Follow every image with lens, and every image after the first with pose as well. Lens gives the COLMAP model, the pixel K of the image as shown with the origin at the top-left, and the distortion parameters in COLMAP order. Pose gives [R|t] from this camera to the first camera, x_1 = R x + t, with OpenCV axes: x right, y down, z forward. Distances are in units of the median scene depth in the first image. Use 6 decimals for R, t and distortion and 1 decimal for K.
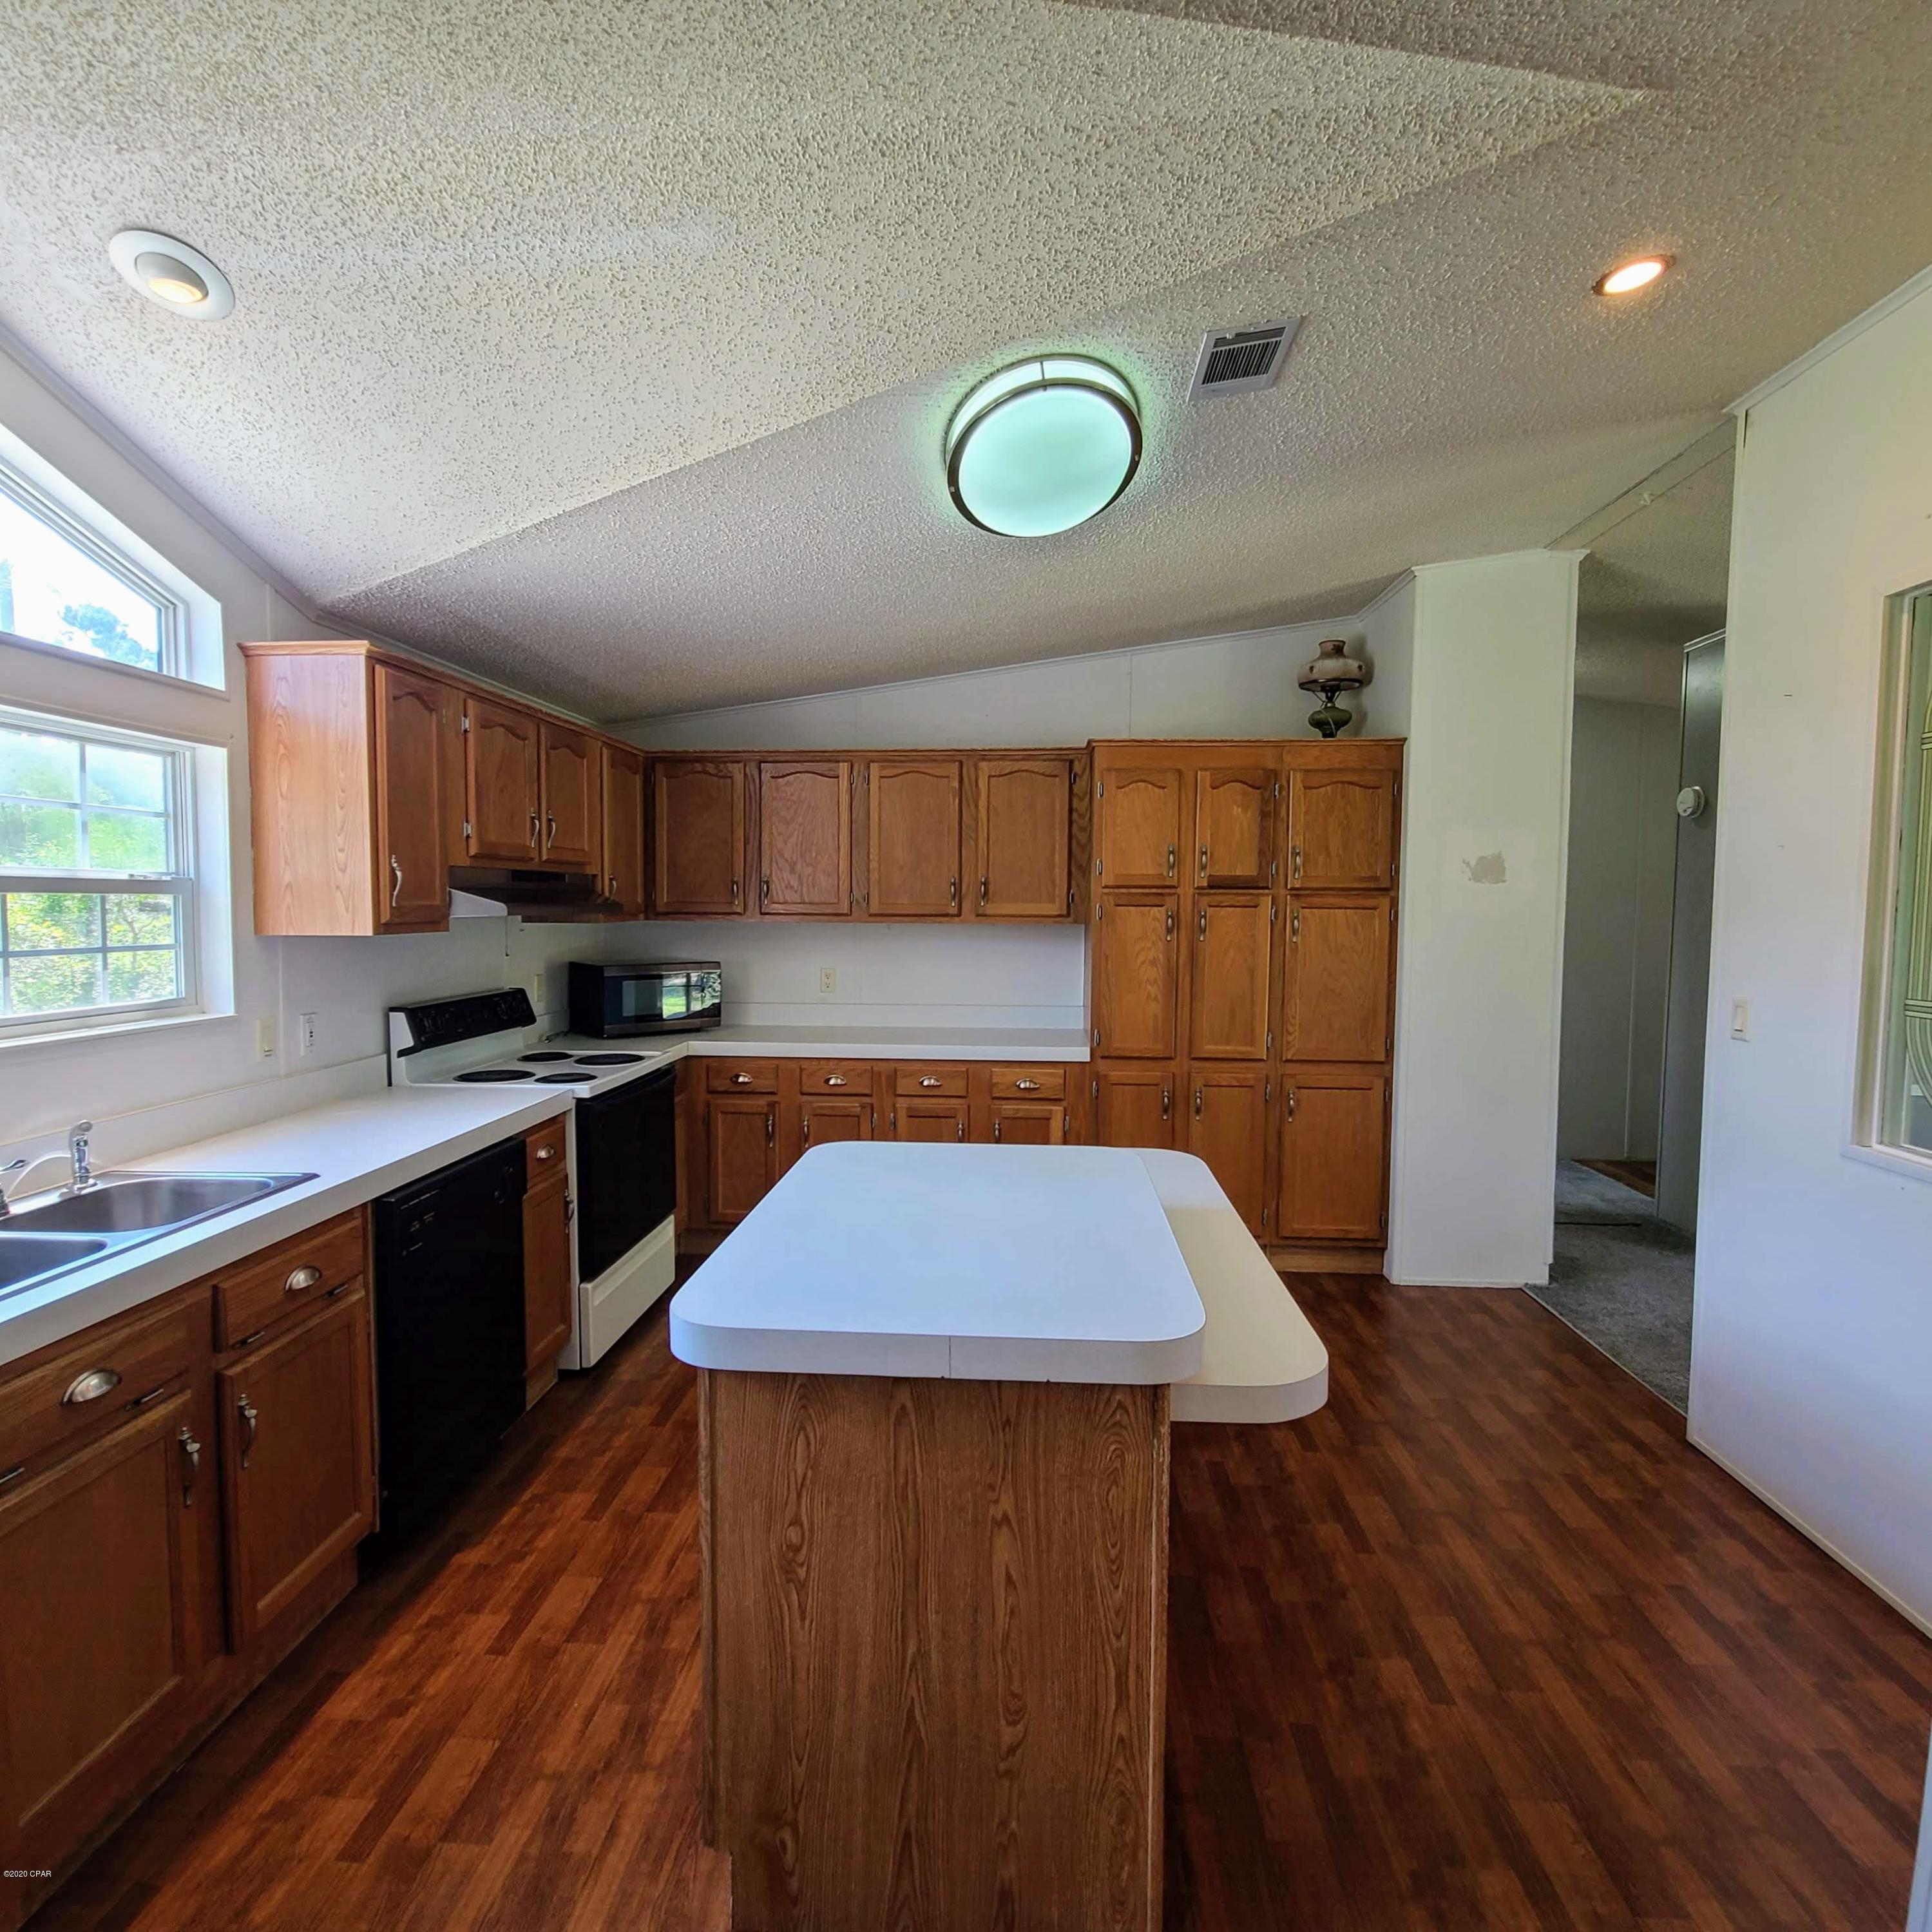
lens RADIAL K [[1048.0, 0, 957.3], [0, 1048.0, 957.3], [0, 0, 1]] dist [0.000990, 0.000557]
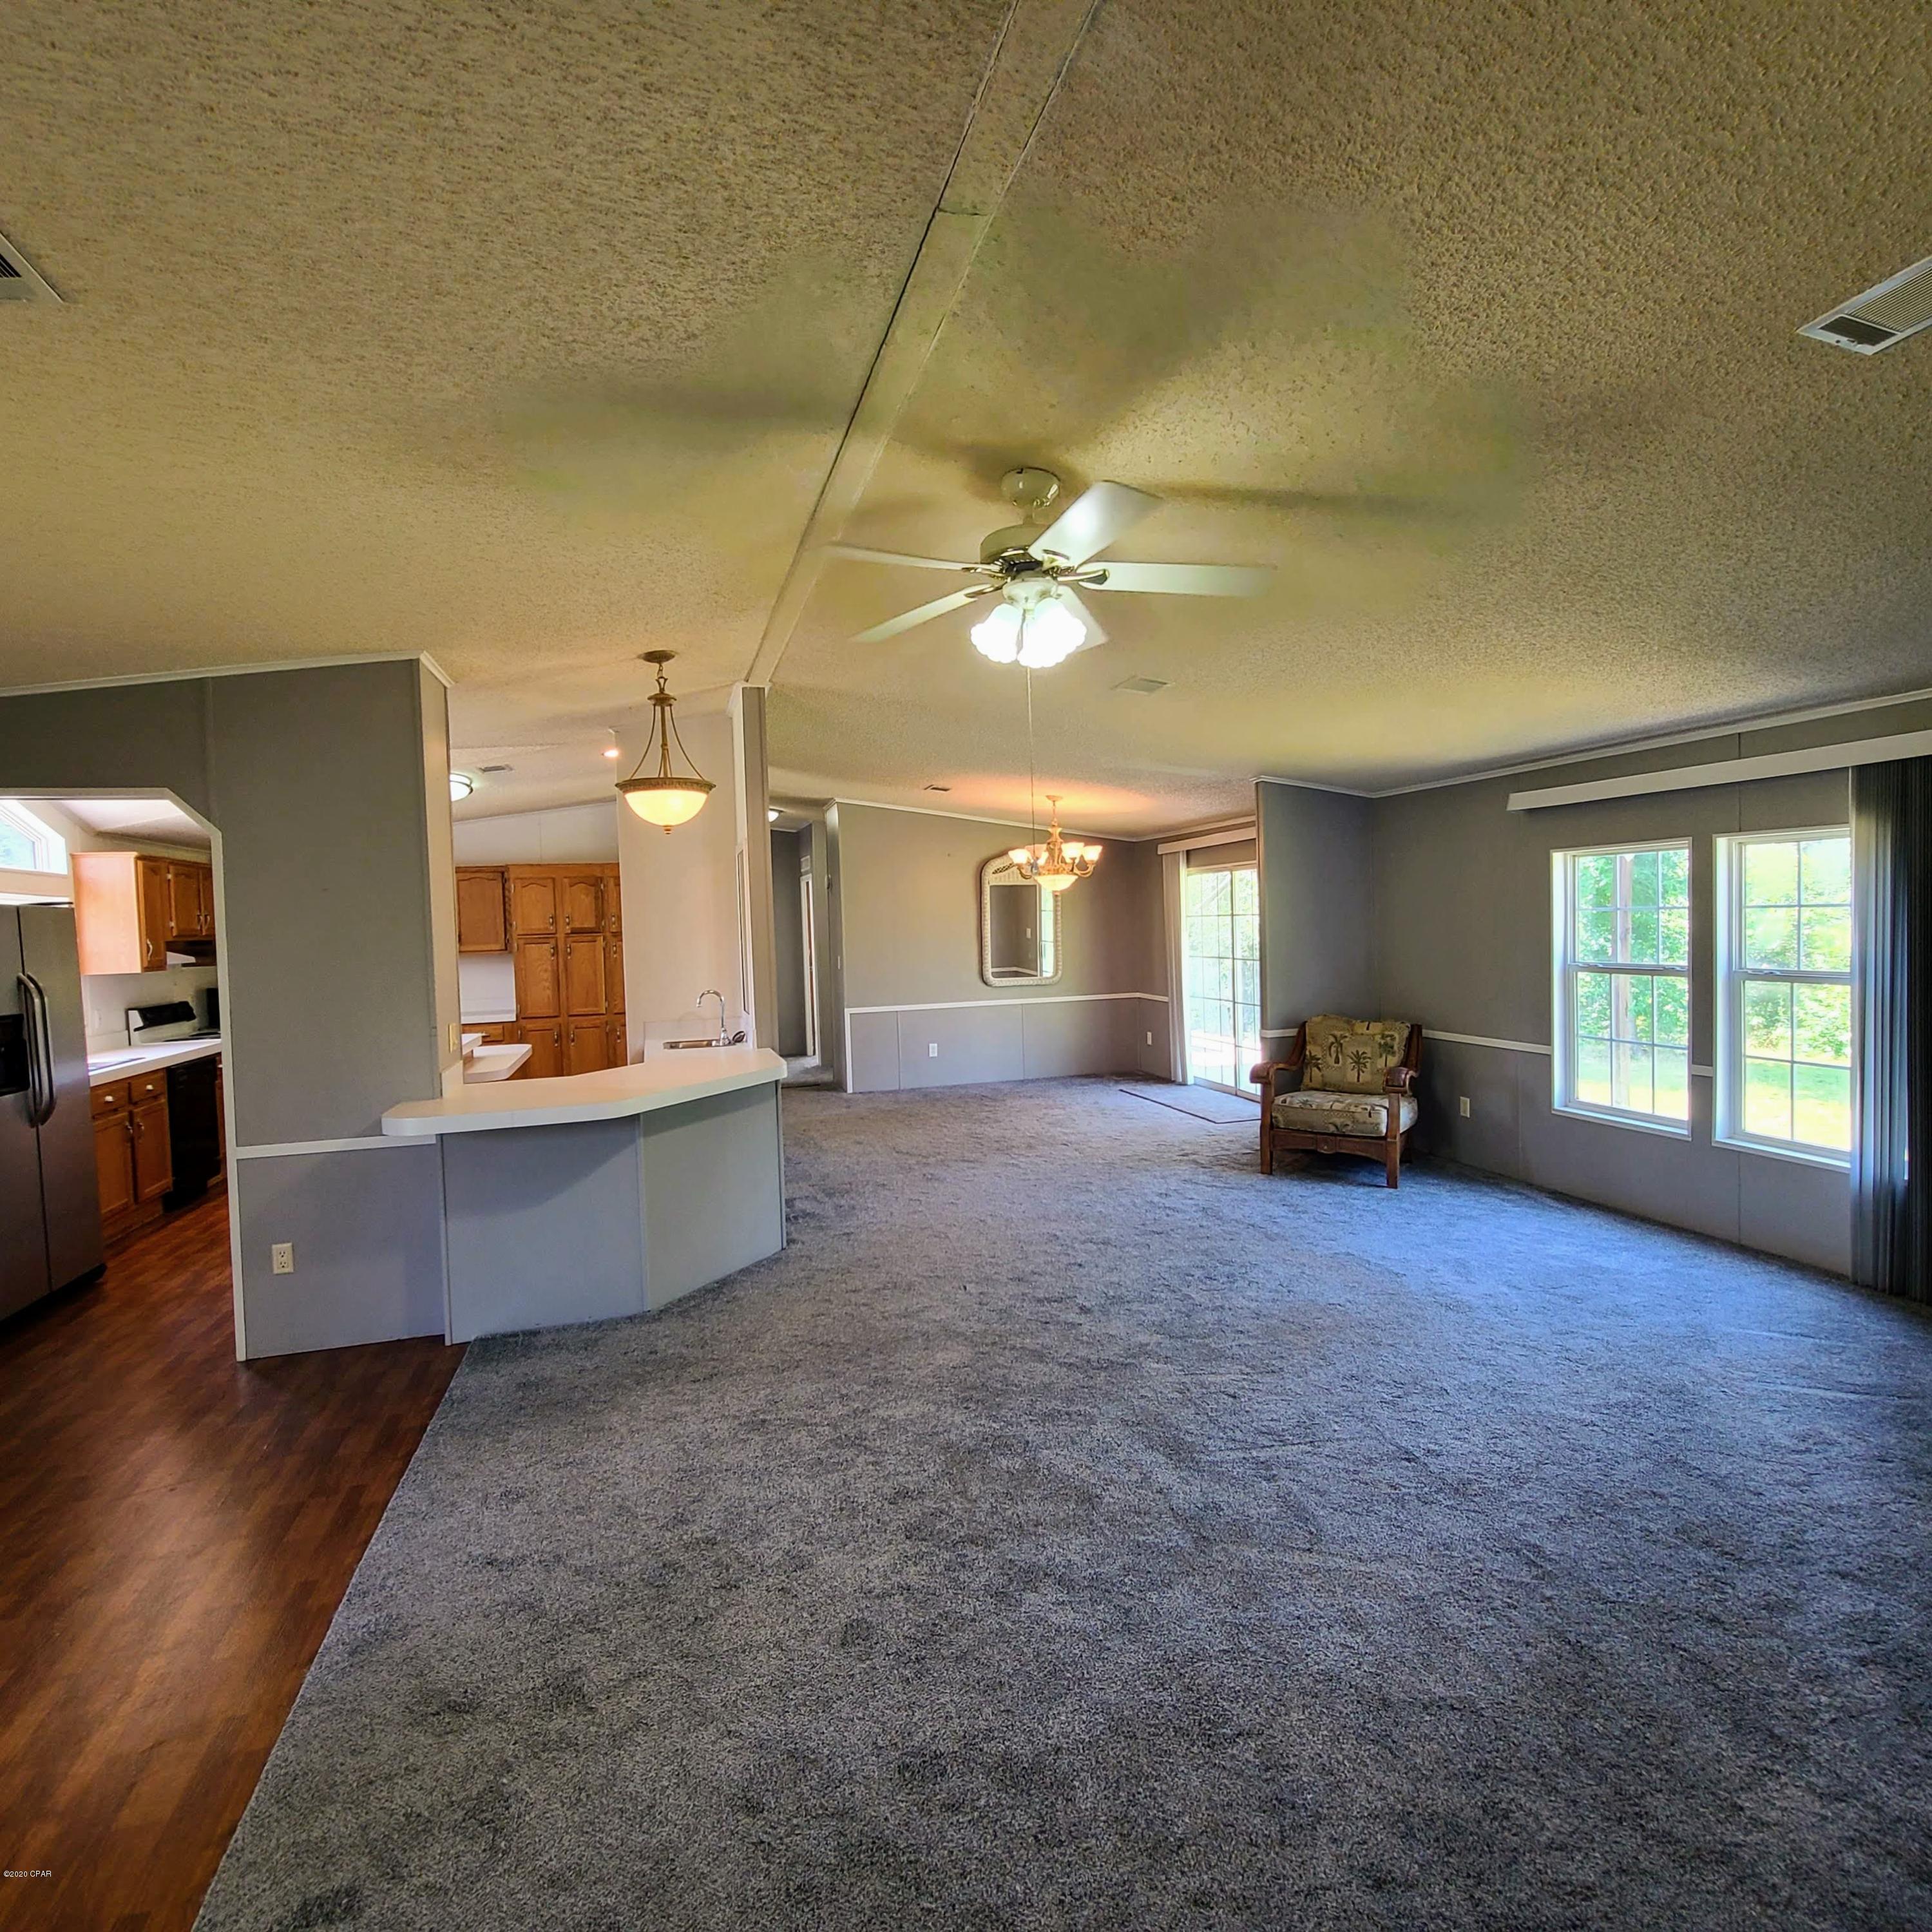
lens RADIAL K [[1048.0, 0, 957.3], [0, 1048.0, 957.3], [0, 0, 1]] dist [0.000990, 0.000557]
pose [[0.940038, -0.048038, 0.337670, 0.382489], [0.056191, 0.998316, -0.014408, 0.082014], [-0.336409, 0.032518, 0.941154, -1.847118]]
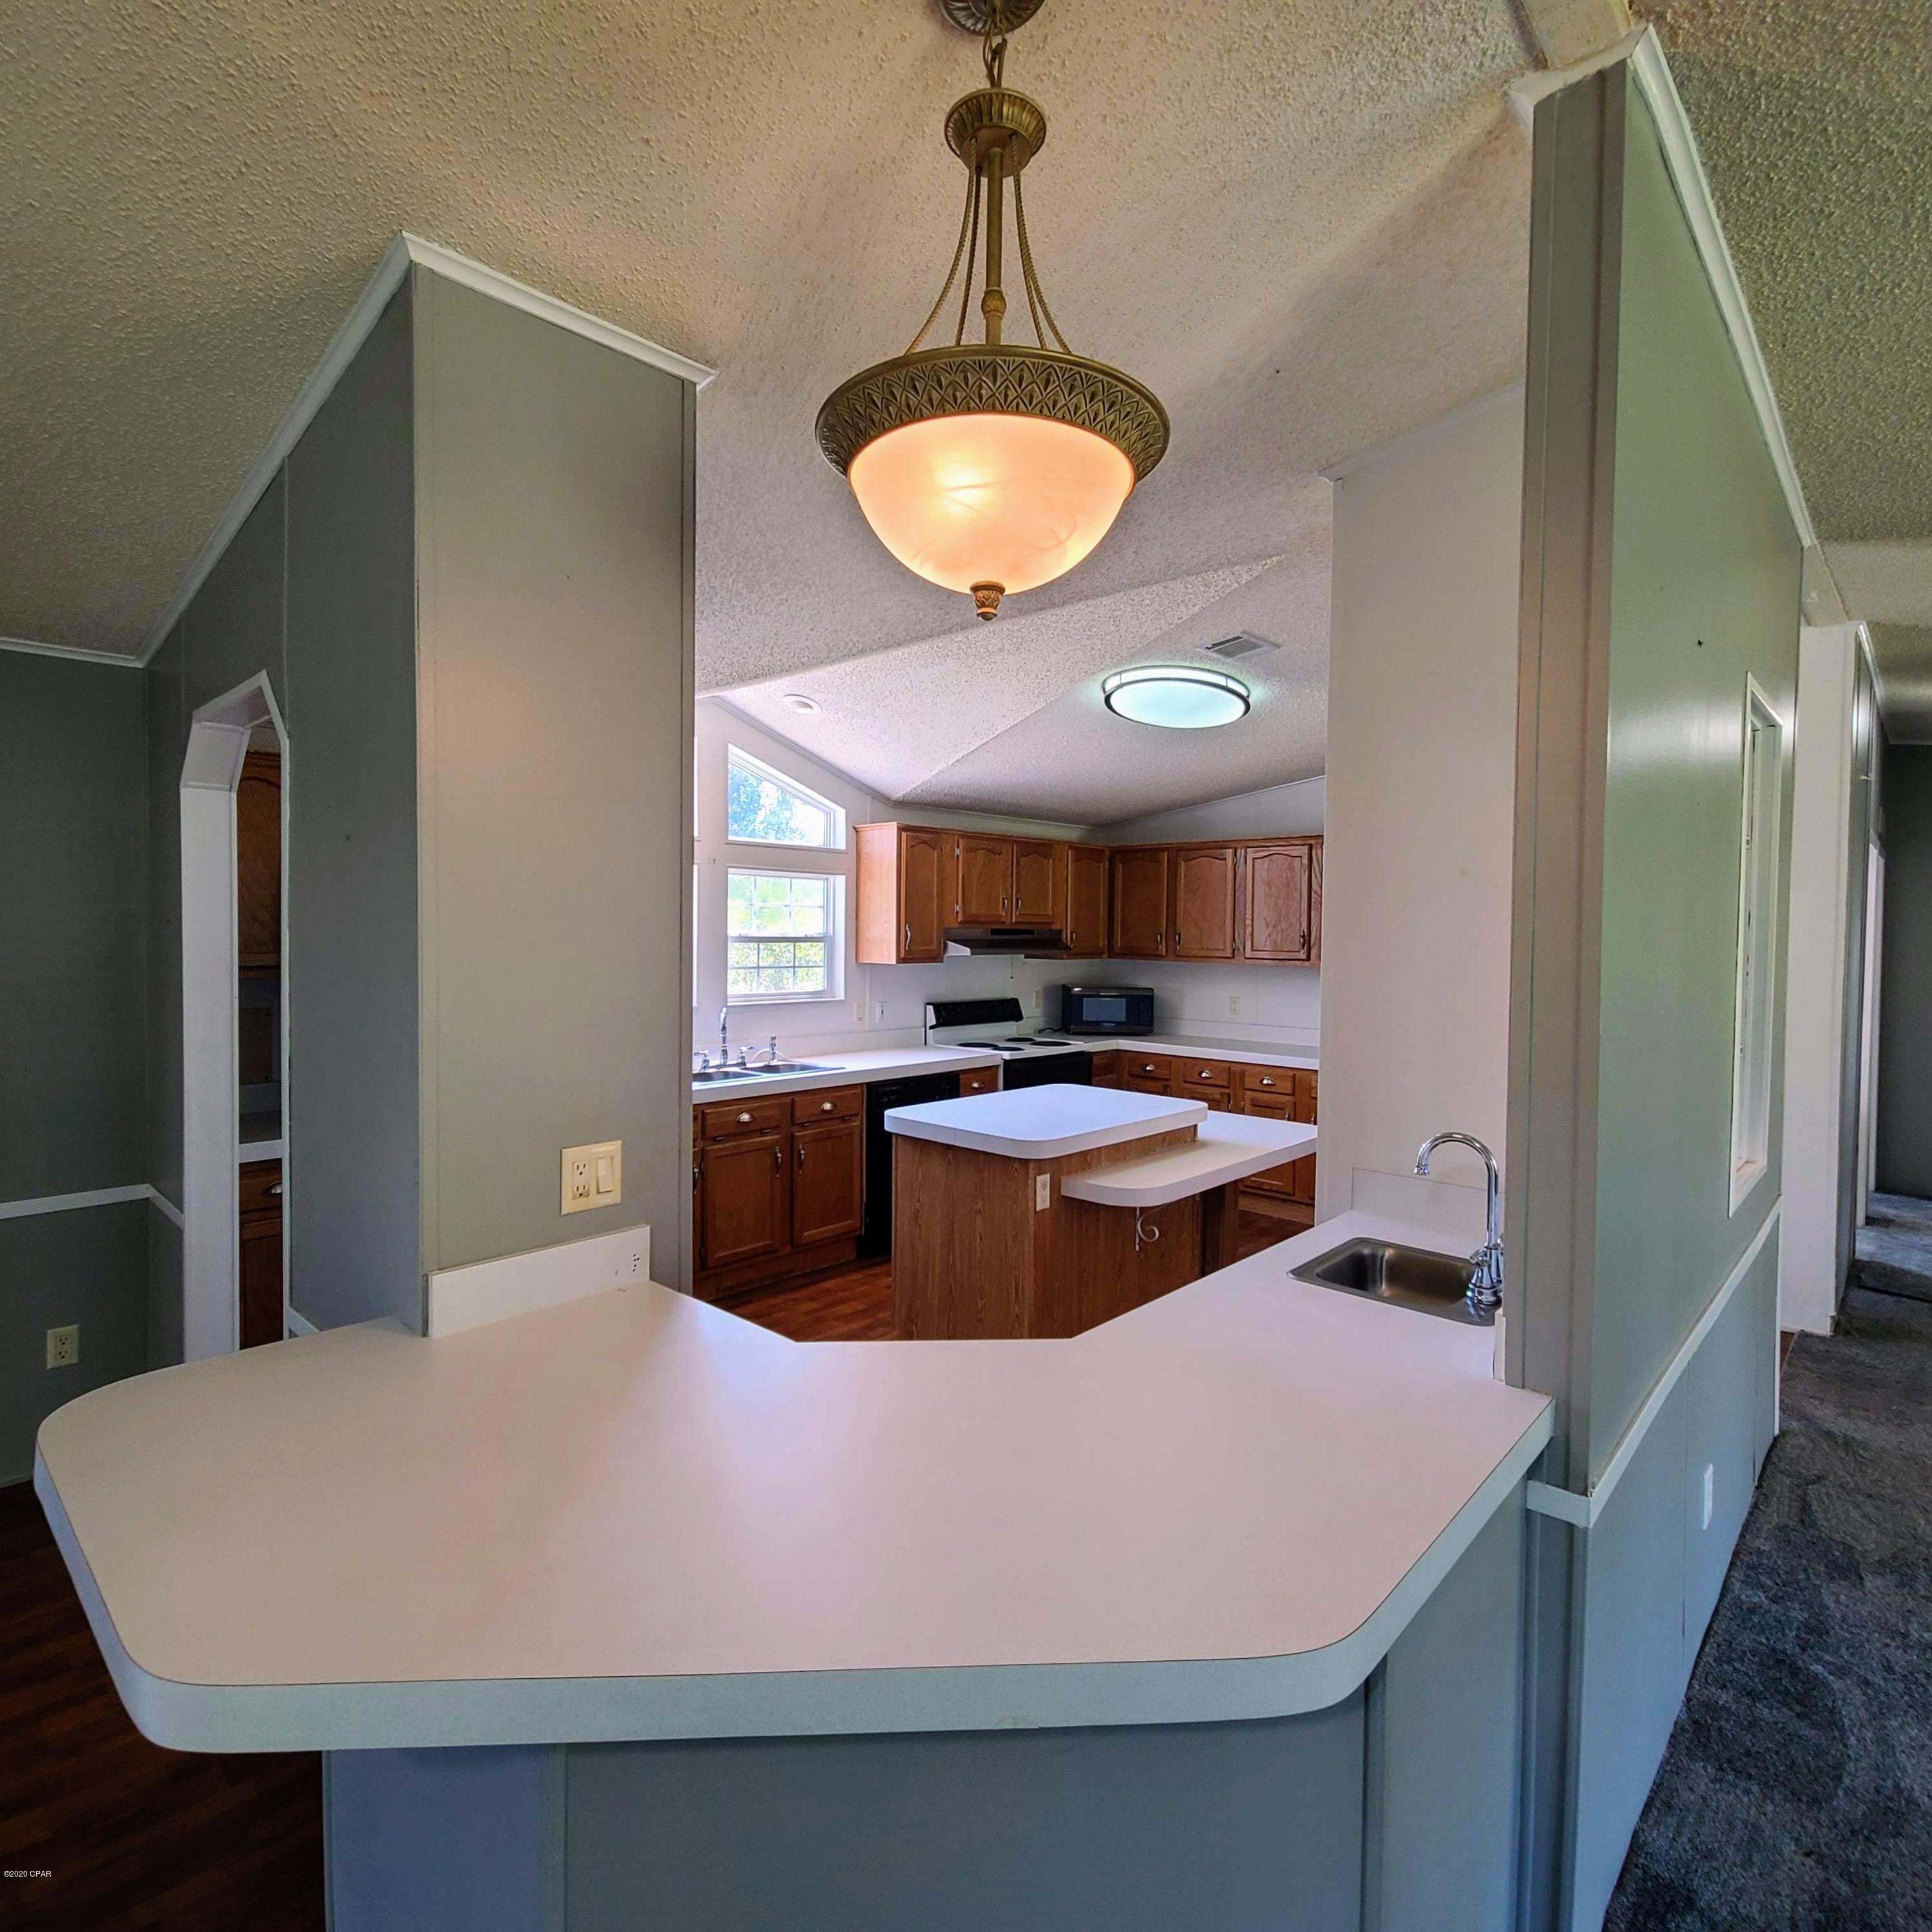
lens RADIAL K [[1048.0, 0, 957.3], [0, 1048.0, 957.3], [0, 0, 1]] dist [0.000990, 0.000557]
pose [[0.773669, 0.021283, -0.633232, 0.804523], [-0.042356, 0.998937, -0.018175, -0.001357], [0.632172, 0.040883, 0.773748, -0.489843]]
